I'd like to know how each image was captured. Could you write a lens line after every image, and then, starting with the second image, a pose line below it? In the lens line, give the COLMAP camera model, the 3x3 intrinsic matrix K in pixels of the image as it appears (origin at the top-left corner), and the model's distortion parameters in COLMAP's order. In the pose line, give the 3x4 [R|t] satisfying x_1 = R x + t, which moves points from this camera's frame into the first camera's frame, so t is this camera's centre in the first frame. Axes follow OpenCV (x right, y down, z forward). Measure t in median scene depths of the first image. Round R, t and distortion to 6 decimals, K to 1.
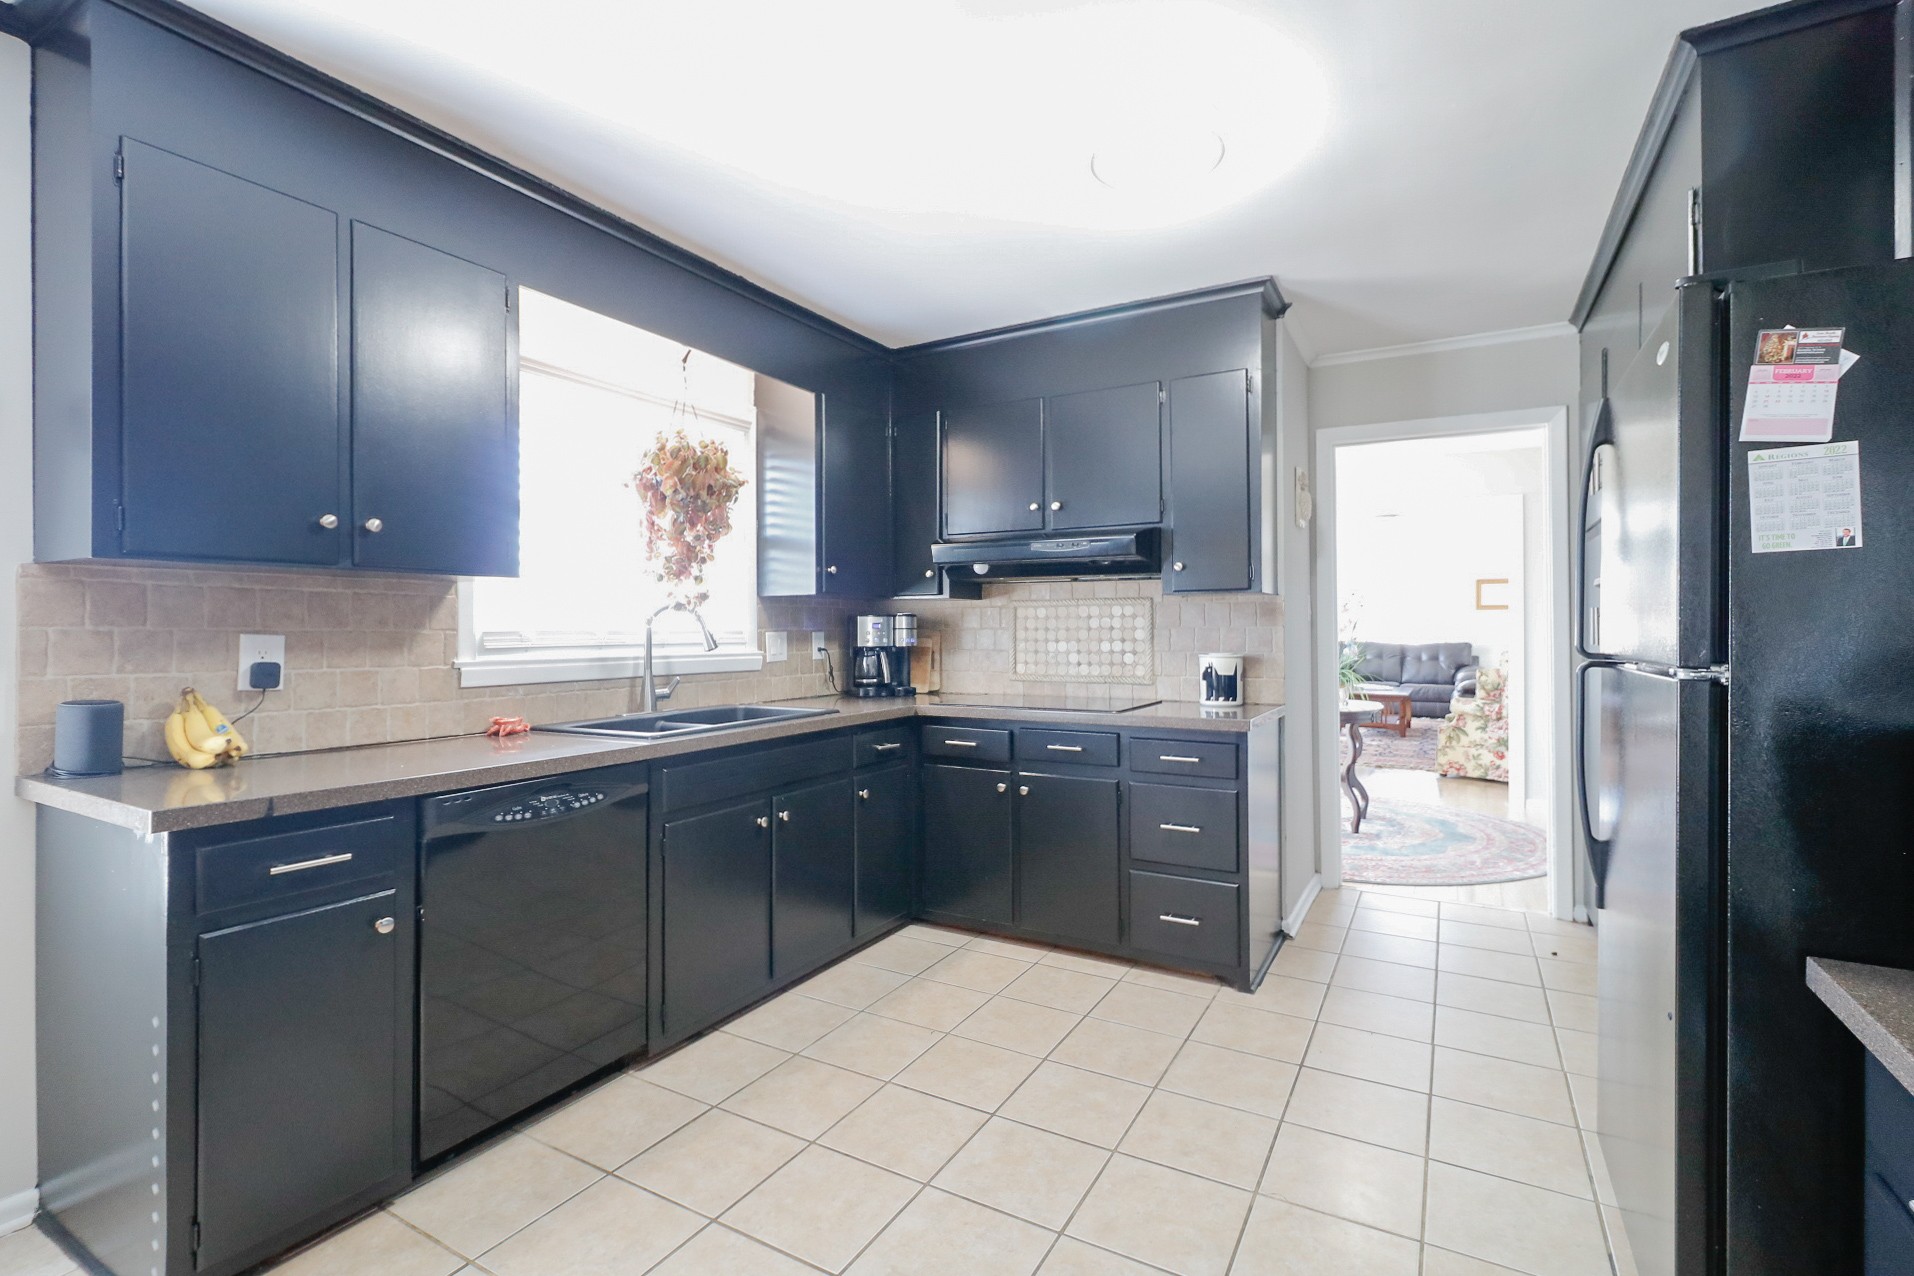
lens RADIAL K [[880.1, 0, 956.8], [0, 880.1, 628.2], [0, 0, 1]] dist [0.000002, -0.000633]
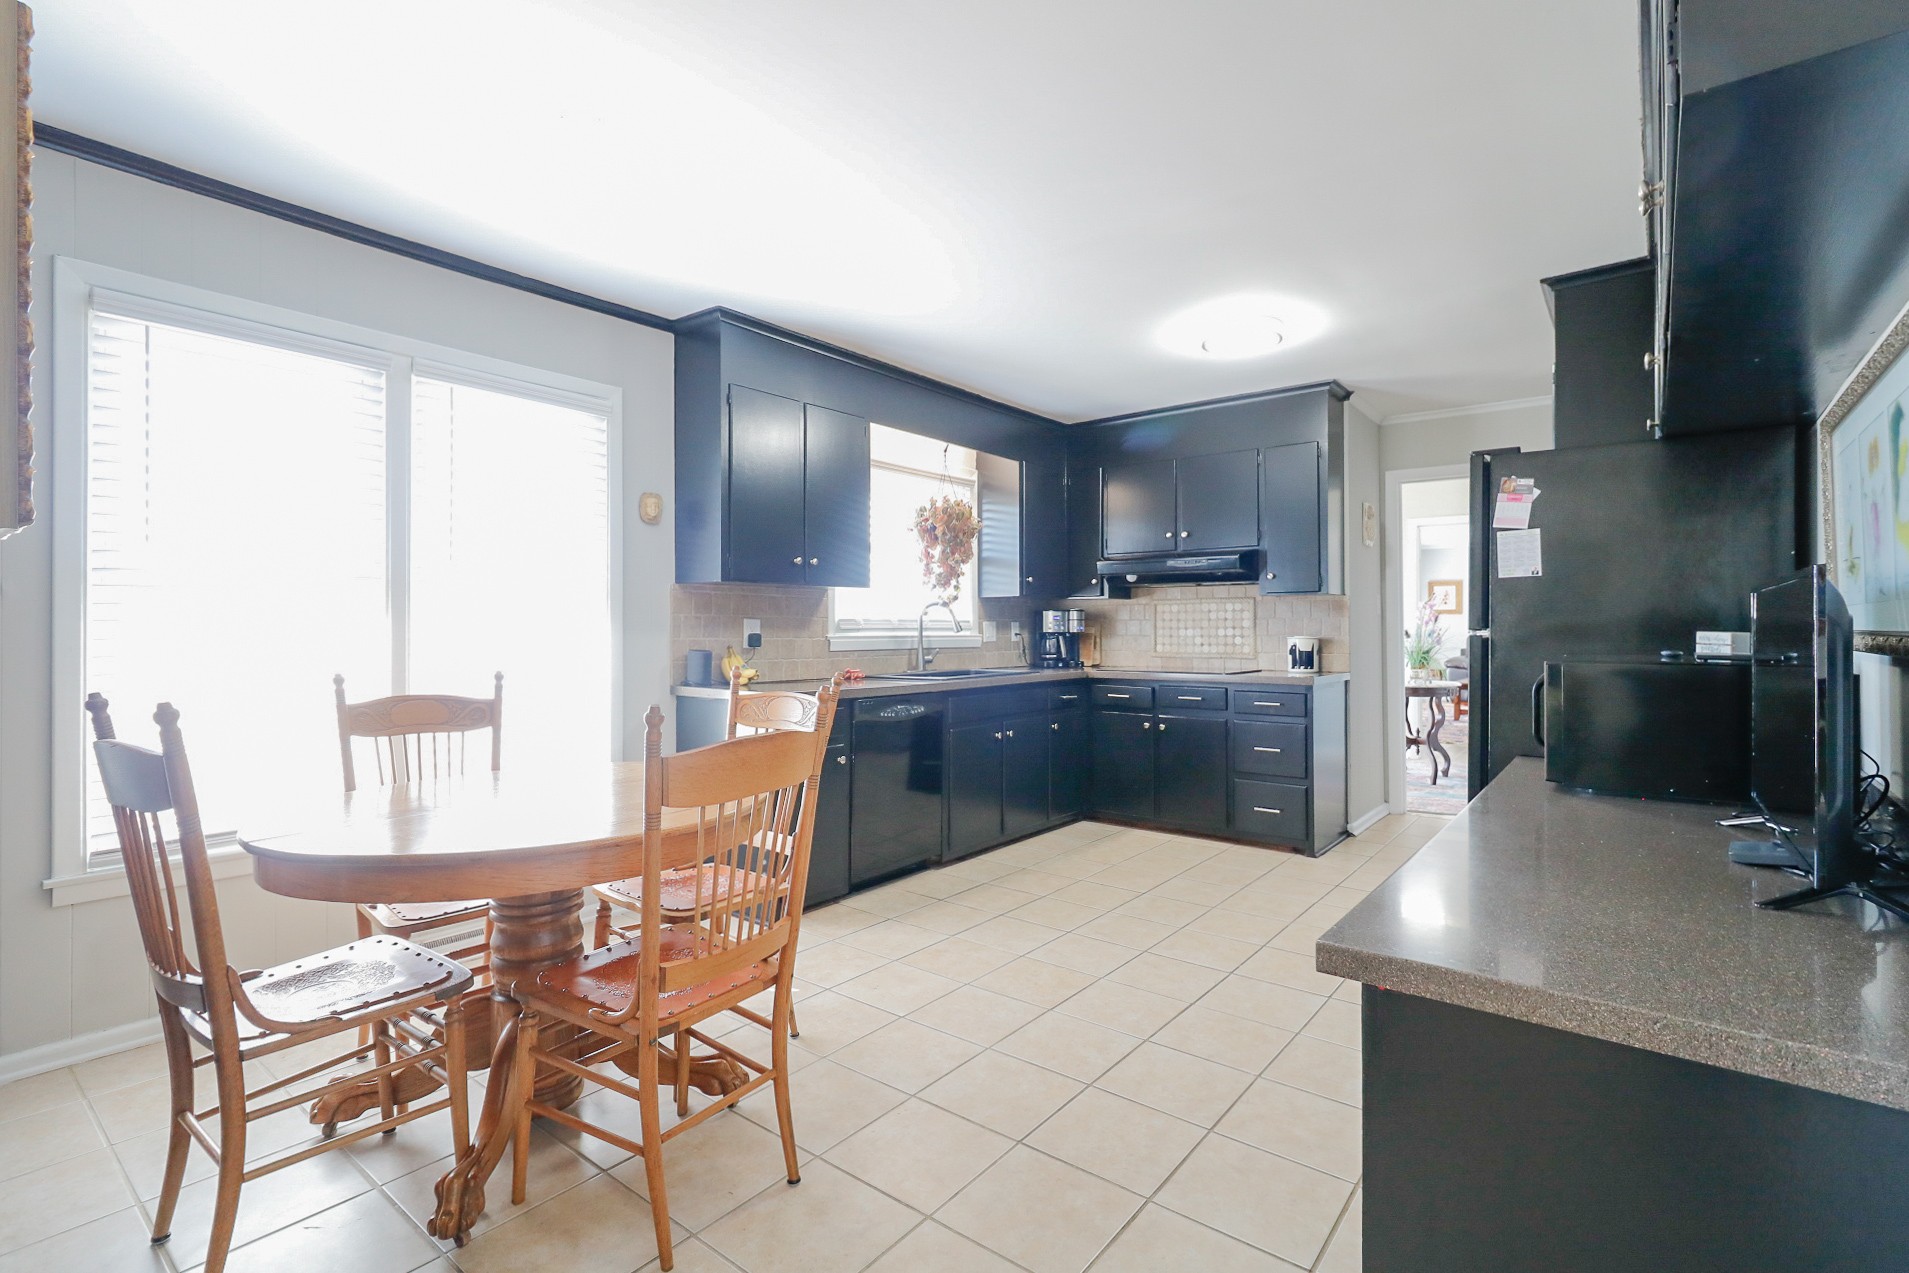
lens RADIAL K [[880.1, 0, 952.4], [0, 880.1, 620.7], [0, 0, 1]] dist [0.000389, -0.000941]
pose [[0.987780, 0.000487, -0.155854, -0.040157], [-0.001668, 0.999971, -0.007450, 0.014875], [0.155846, 0.007619, 0.987752, -0.503517]]
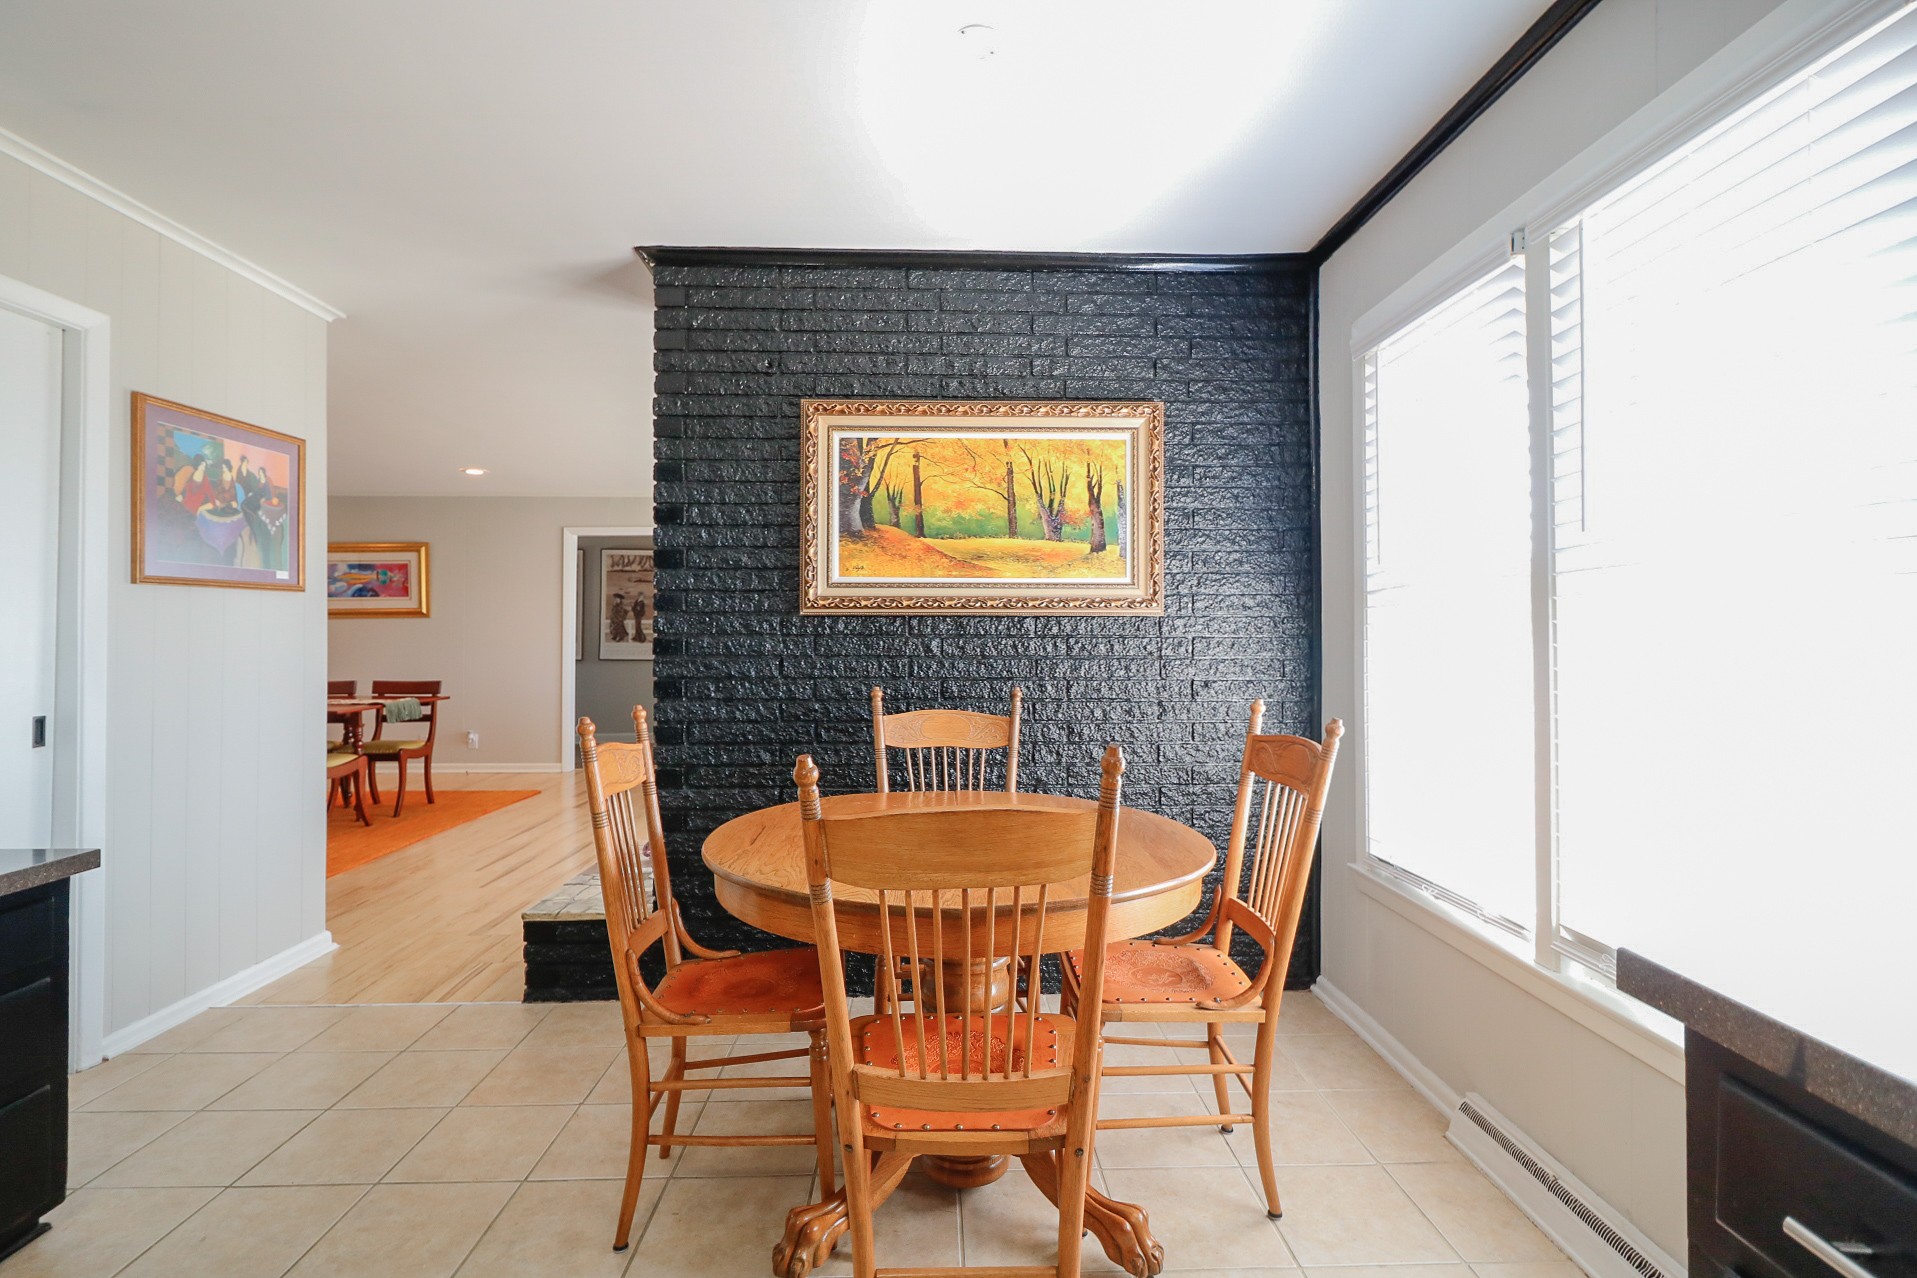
lens RADIAL K [[881.5, 0, 958.3], [0, 881.5, 629.1], [0, 0, 1]] dist [0.000002, -0.000633]
pose [[-0.853520, 0.000009, -0.521060, -0.121560], [0.005791, 0.999938, -0.009470, 0.006430], [0.521028, -0.011100, -0.853468, 0.528801]]
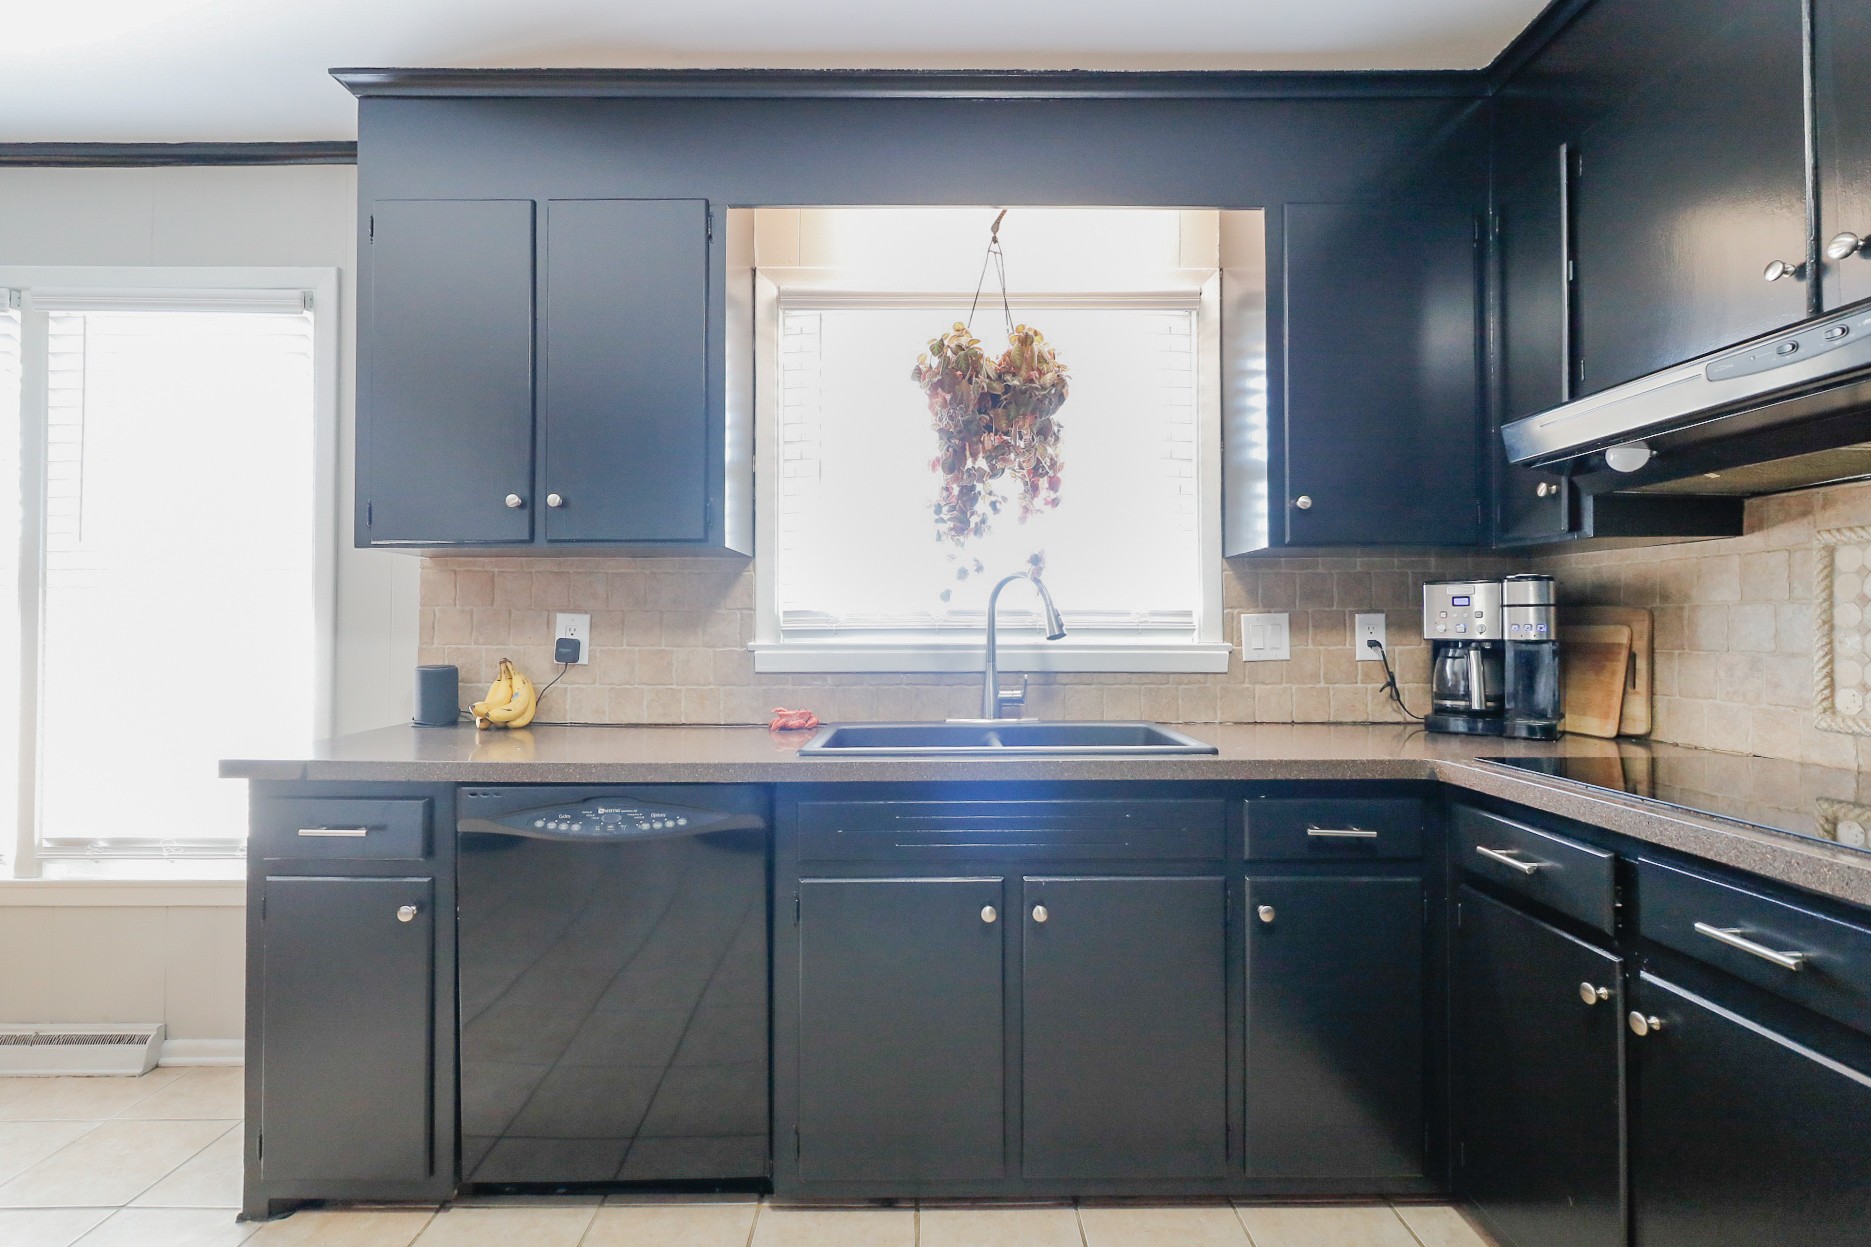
lens RADIAL K [[880.6, 0, 936.3], [0, 880.6, 611.3], [0, 0, 1]] dist [0.000494, -0.000422]
pose [[0.502021, -0.012104, -0.864771, 0.239565], [0.000618, 0.999907, -0.013637, 0.012304], [0.864855, 0.006312, 0.501981, 0.521594]]
